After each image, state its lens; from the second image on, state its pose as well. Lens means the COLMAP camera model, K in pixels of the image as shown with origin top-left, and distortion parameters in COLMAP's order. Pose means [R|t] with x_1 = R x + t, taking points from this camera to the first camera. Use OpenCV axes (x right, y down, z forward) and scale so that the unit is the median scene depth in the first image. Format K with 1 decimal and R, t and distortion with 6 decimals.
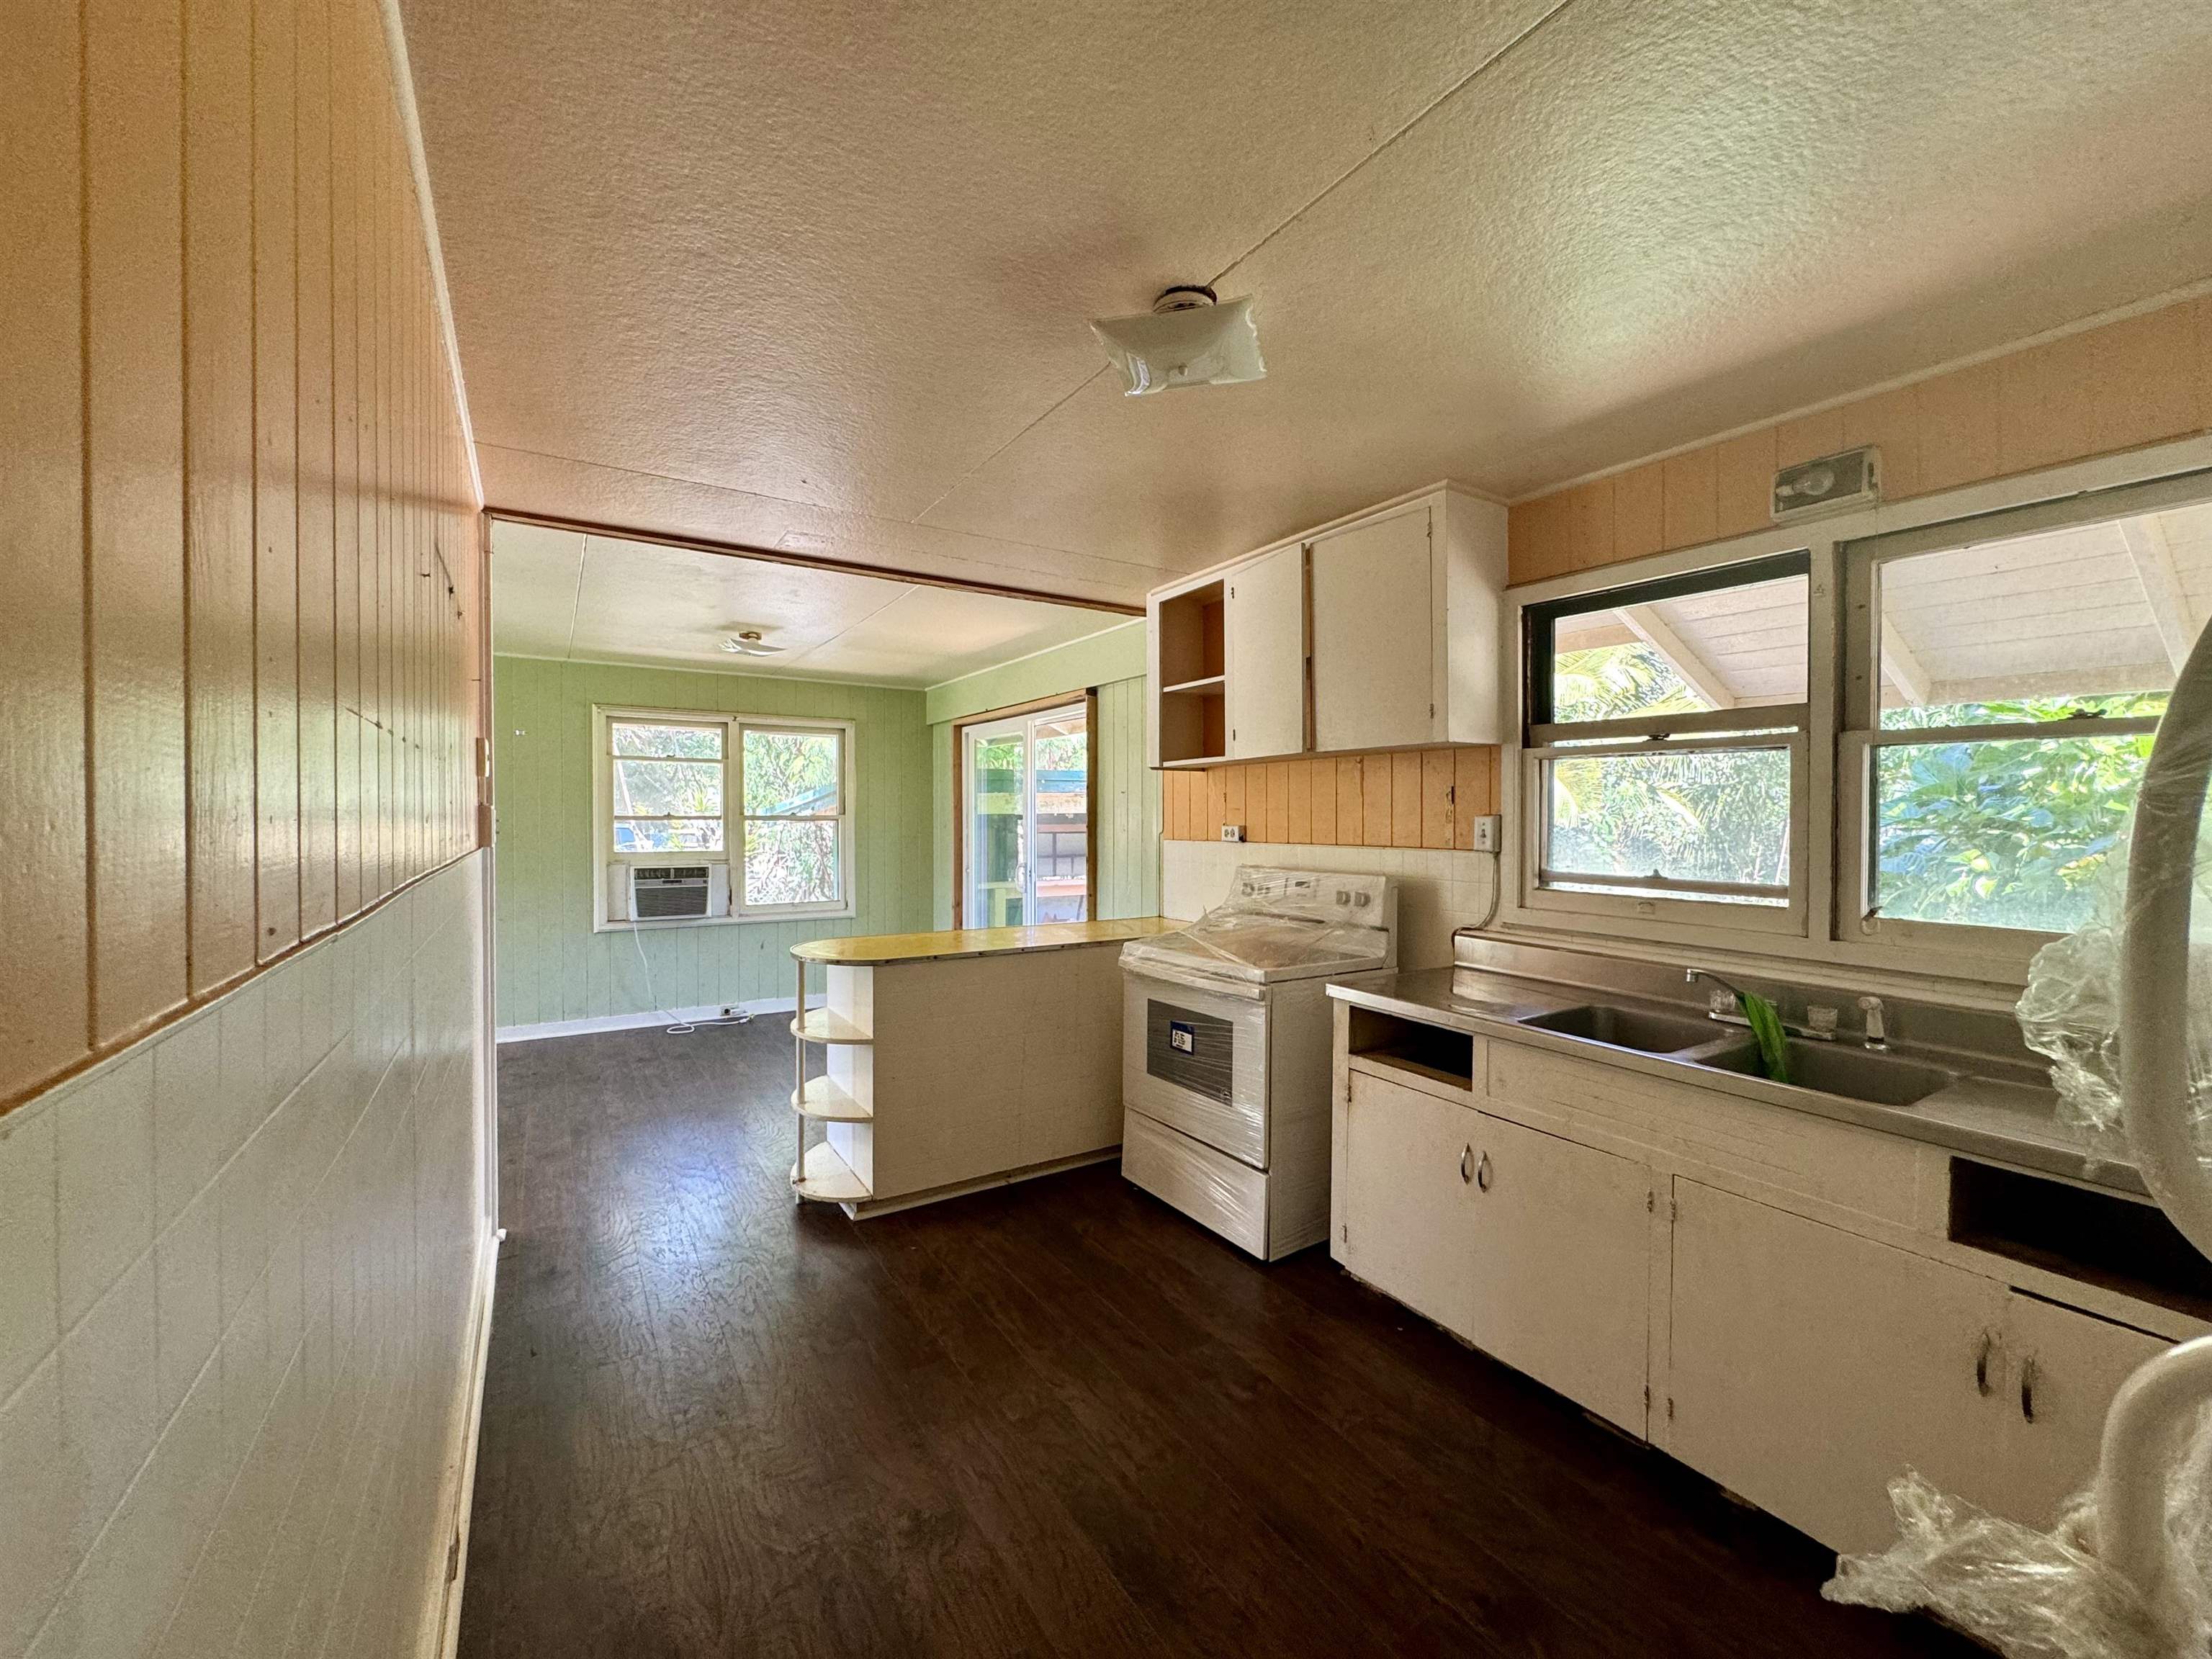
lens RADIAL K [[884.0, 0, 1102.0], [0, 884.0, 825.1], [0, 0, 1]] dist [-0.002891, -0.000274]
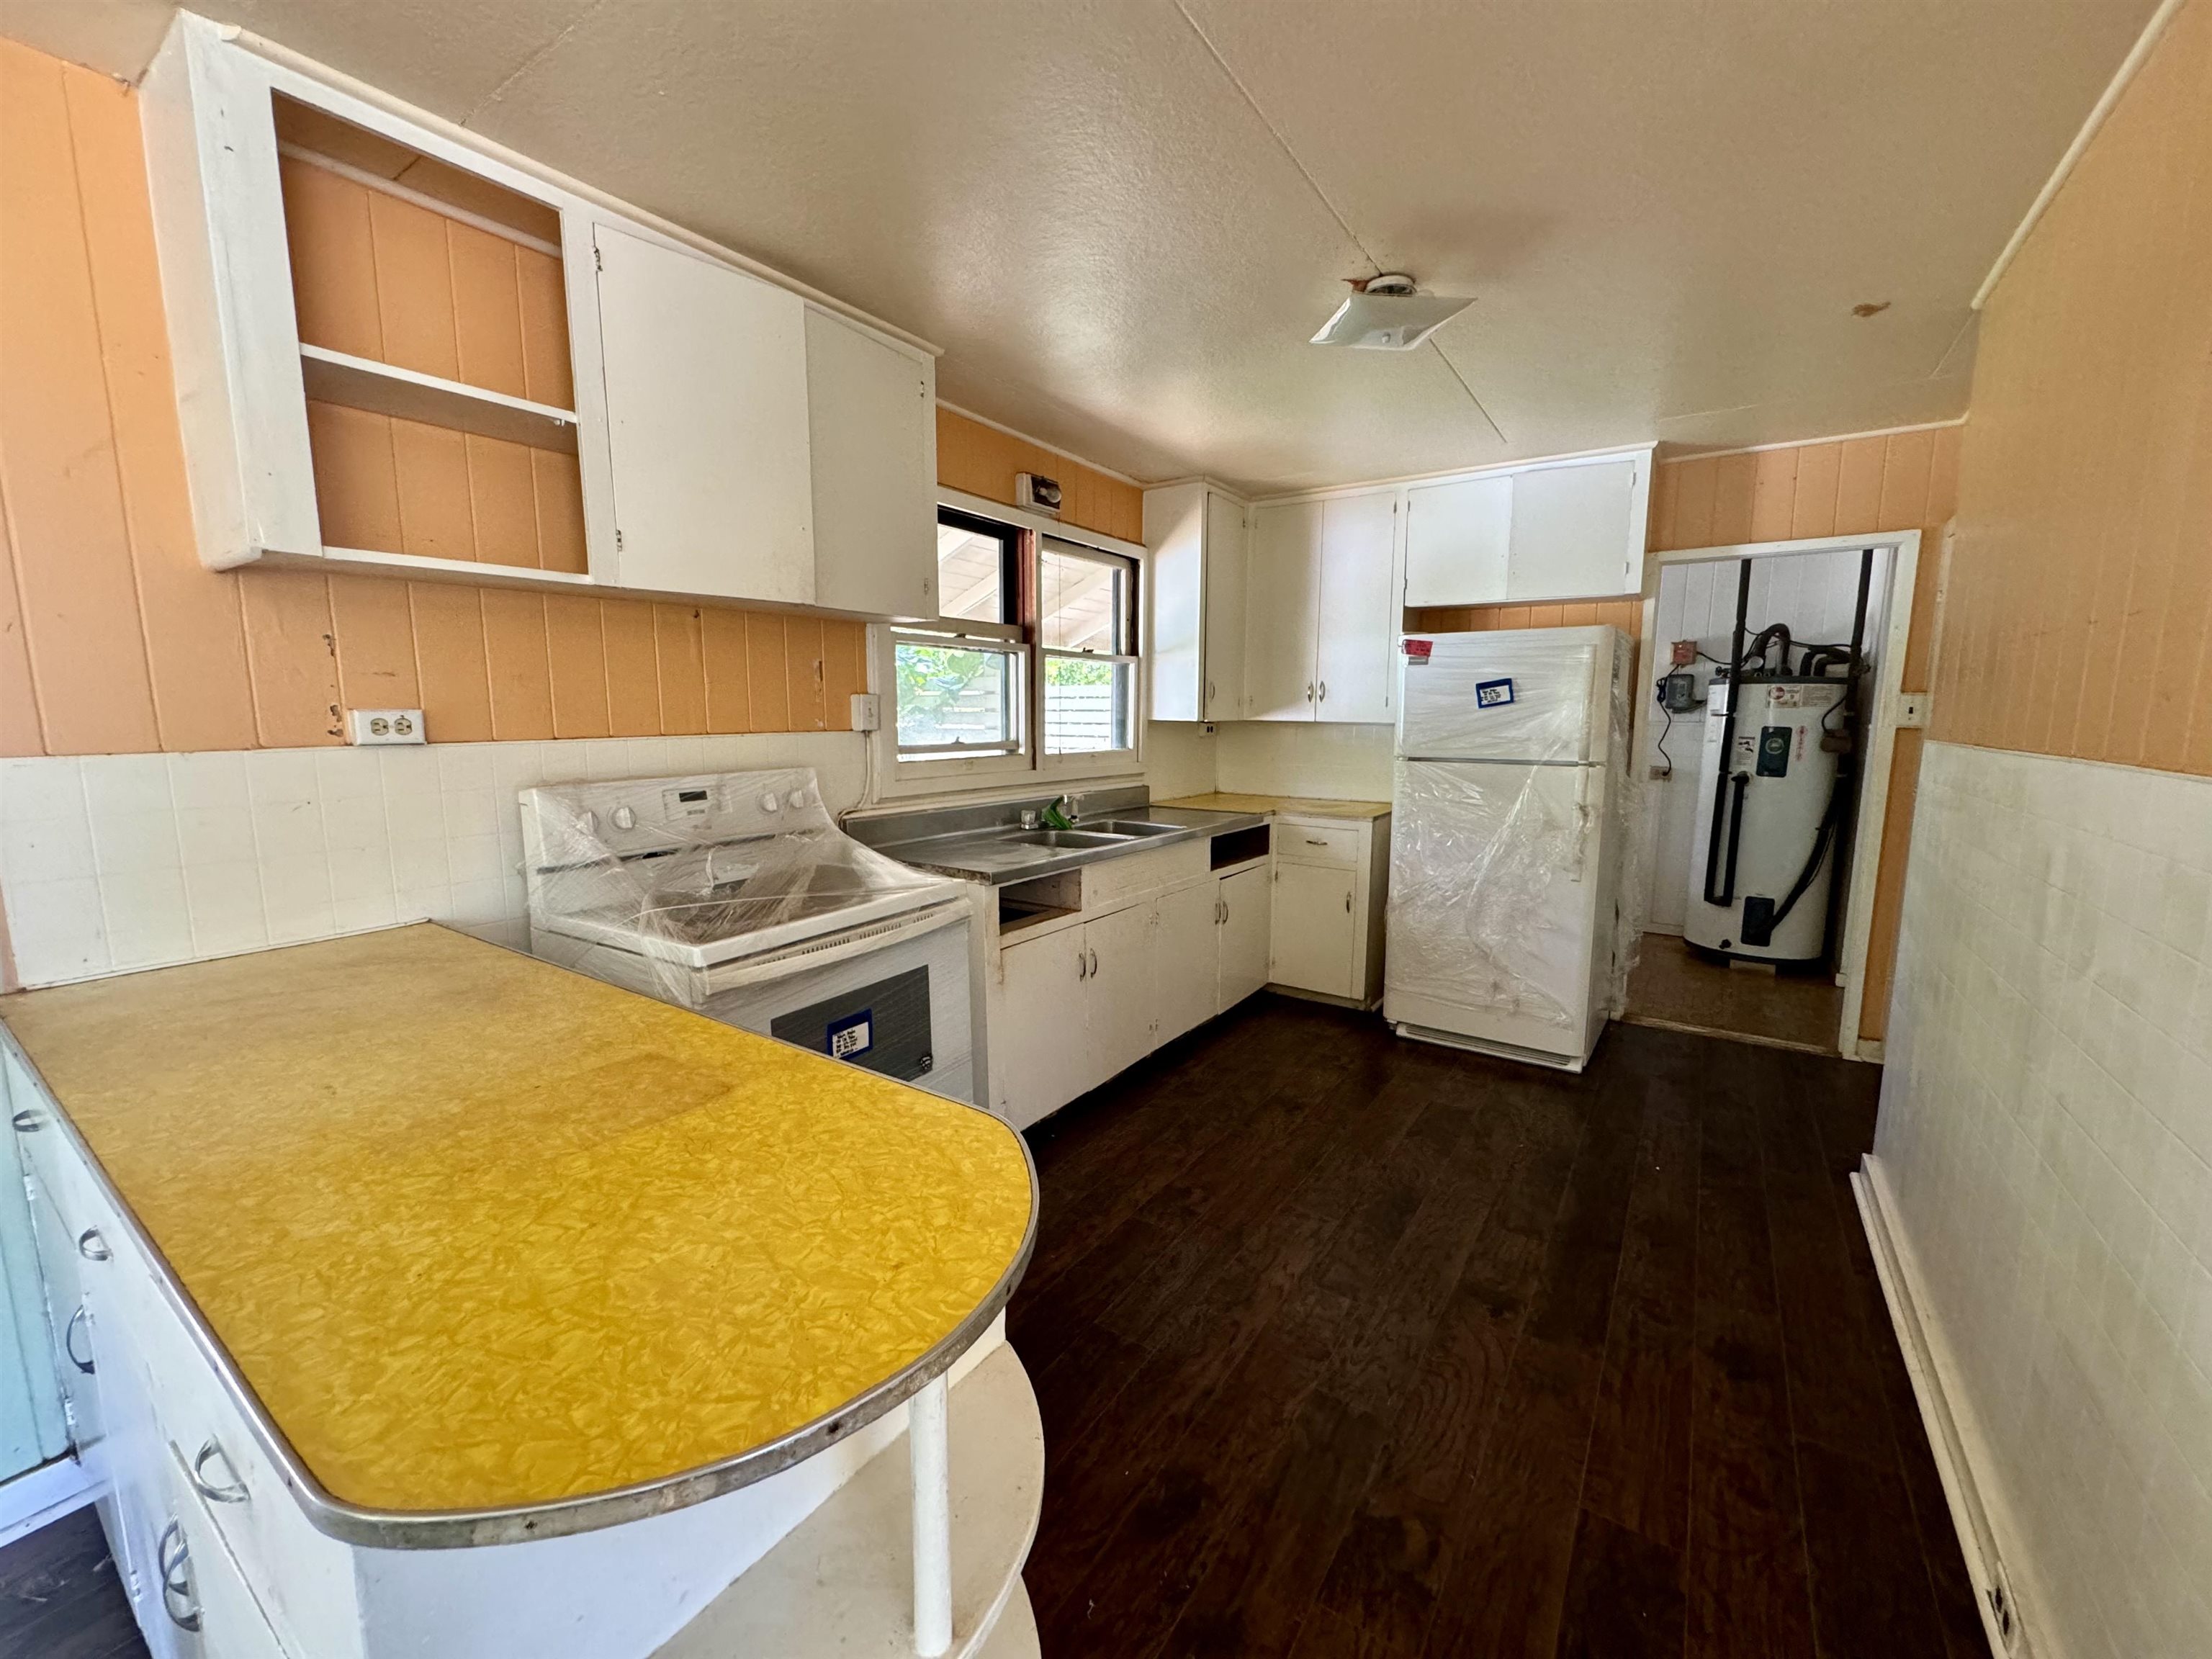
lens RADIAL K [[884.0, 0, 1106.7], [0, 884.0, 827.9], [0, 0, 1]] dist [-0.002891, -0.000274]
pose [[-0.399749, -0.131276, 0.907175, -0.665460], [0.003531, 0.989463, 0.144740, -0.005743], [-0.916618, 0.061063, -0.395073, 1.292905]]
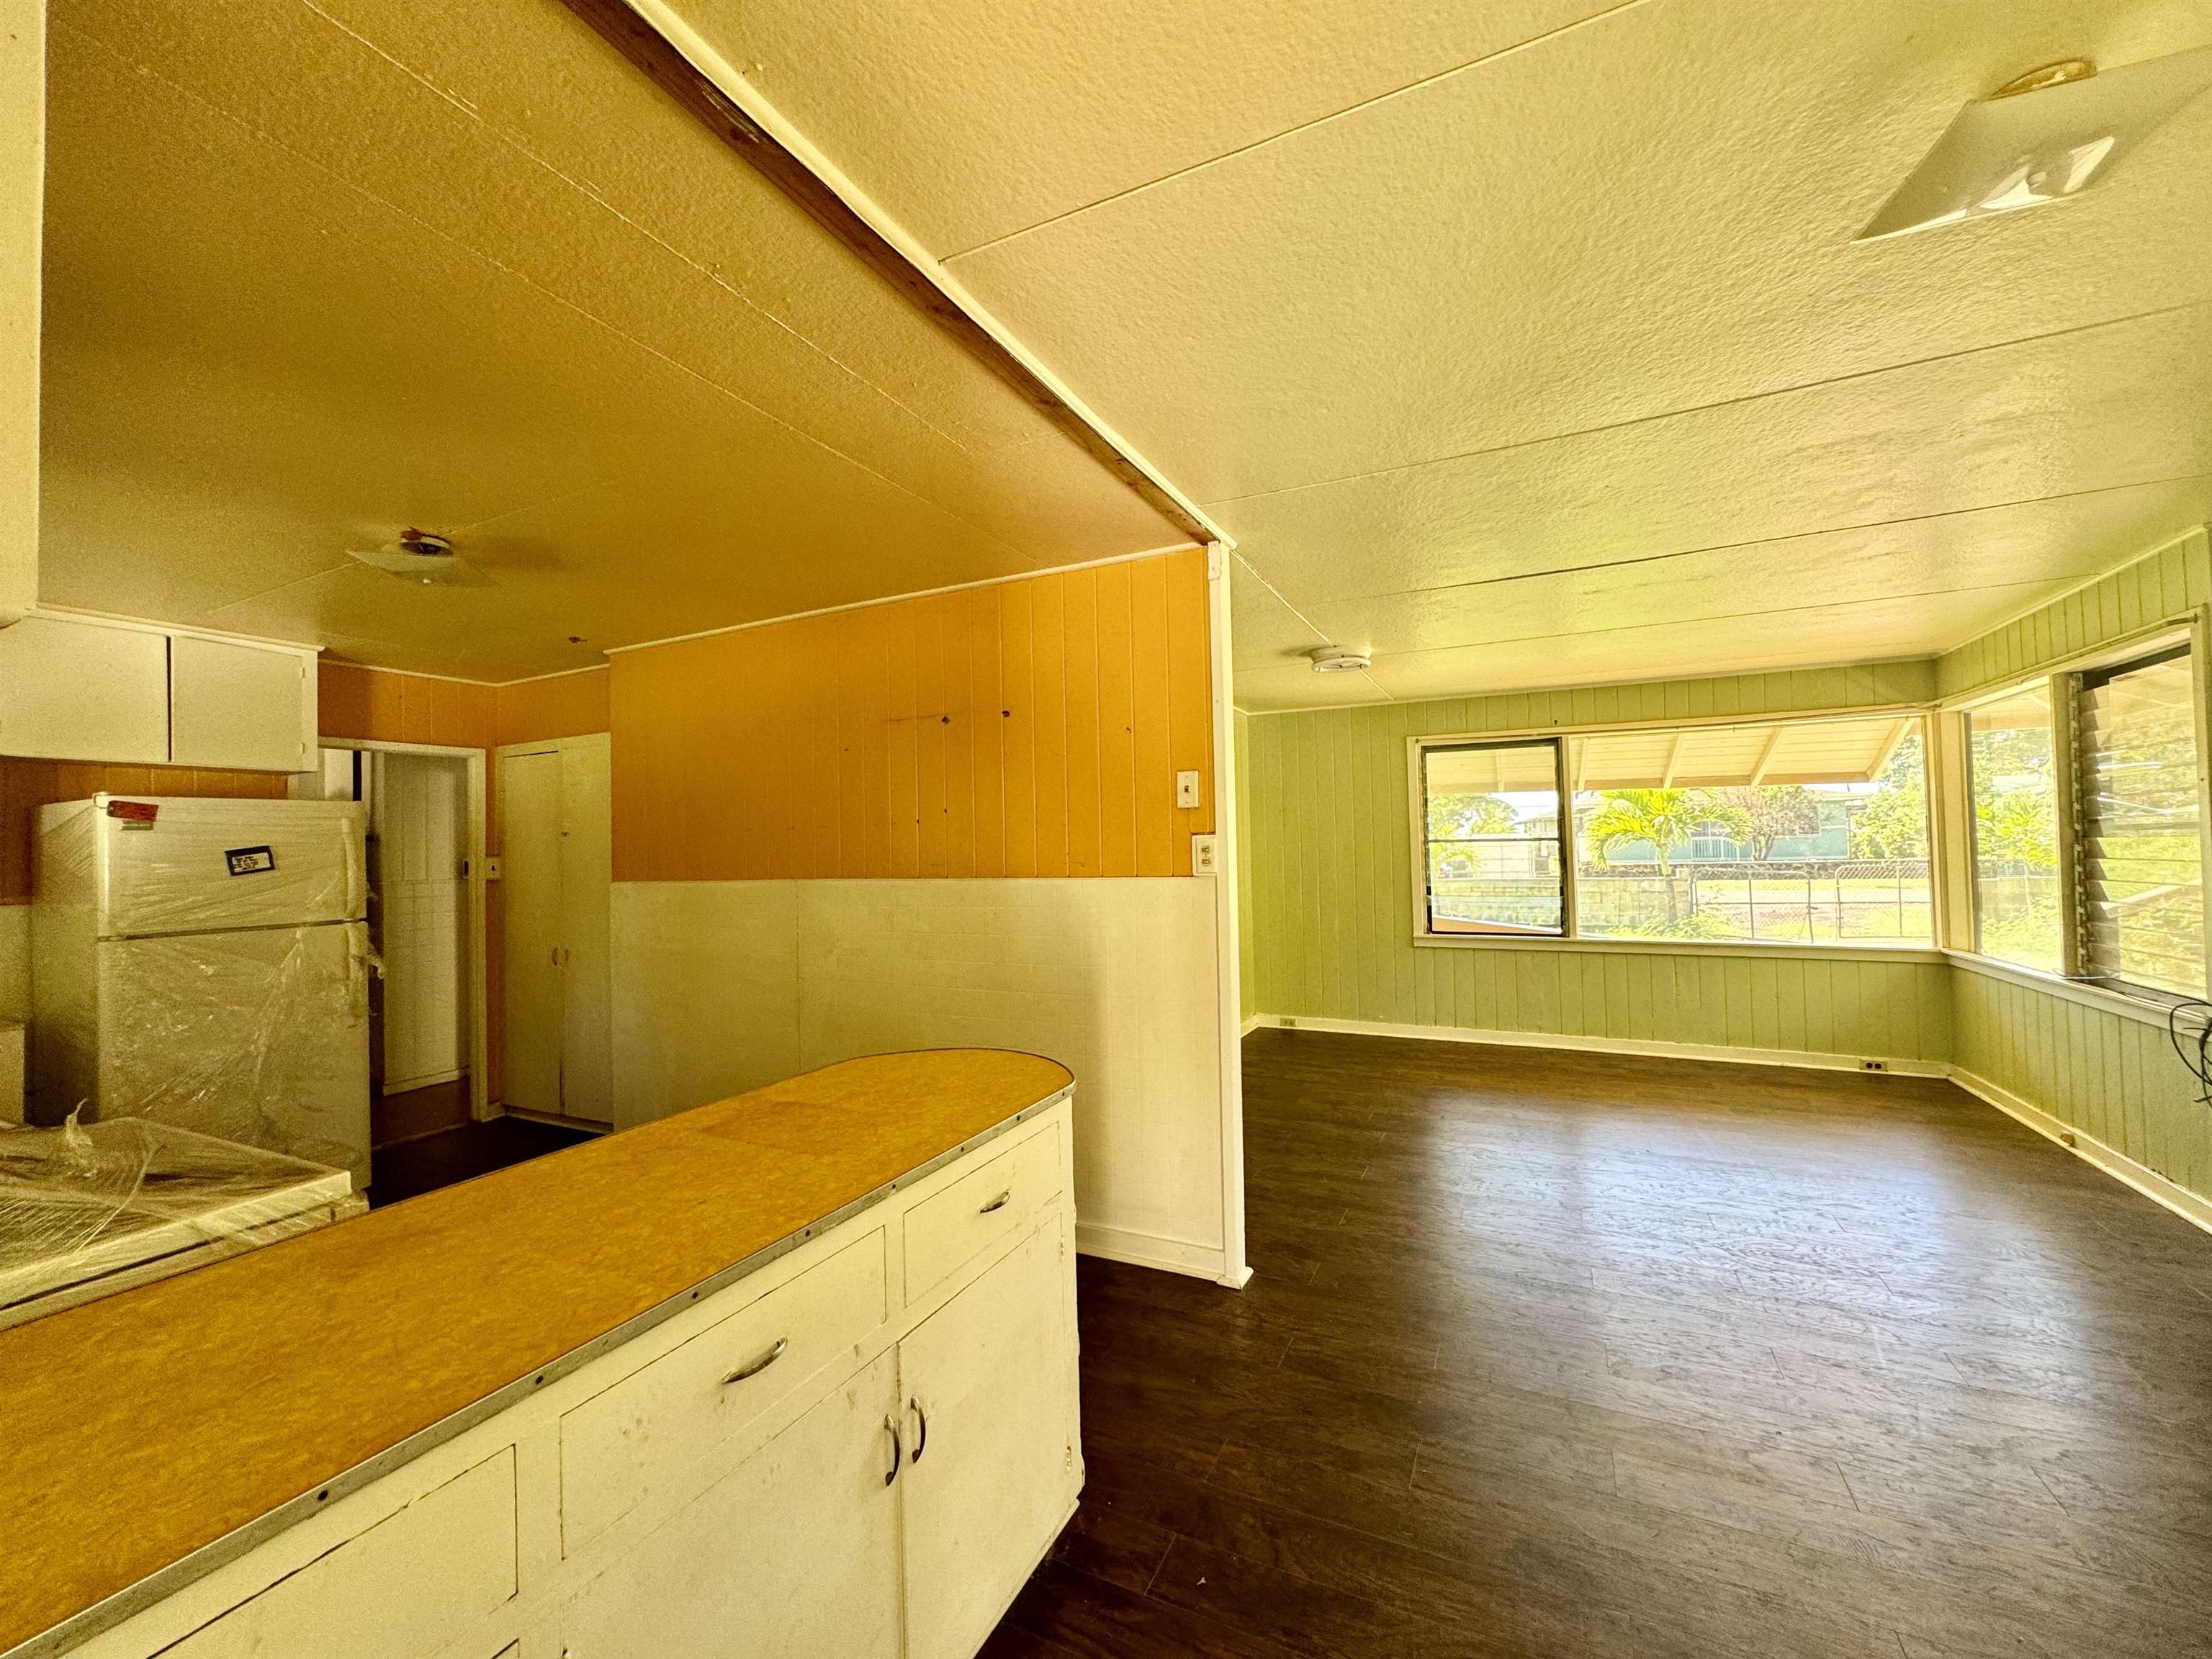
lens RADIAL K [[884.0, 0, 1107.5], [0, 884.0, 830.8], [0, 0, 1]] dist [-0.002891, -0.000274]
pose [[-0.852394, 0.004959, -0.522877, 0.343954], [0.014973, 0.999776, -0.014927, -0.025681], [0.522686, -0.020553, -0.852278, 2.545239]]
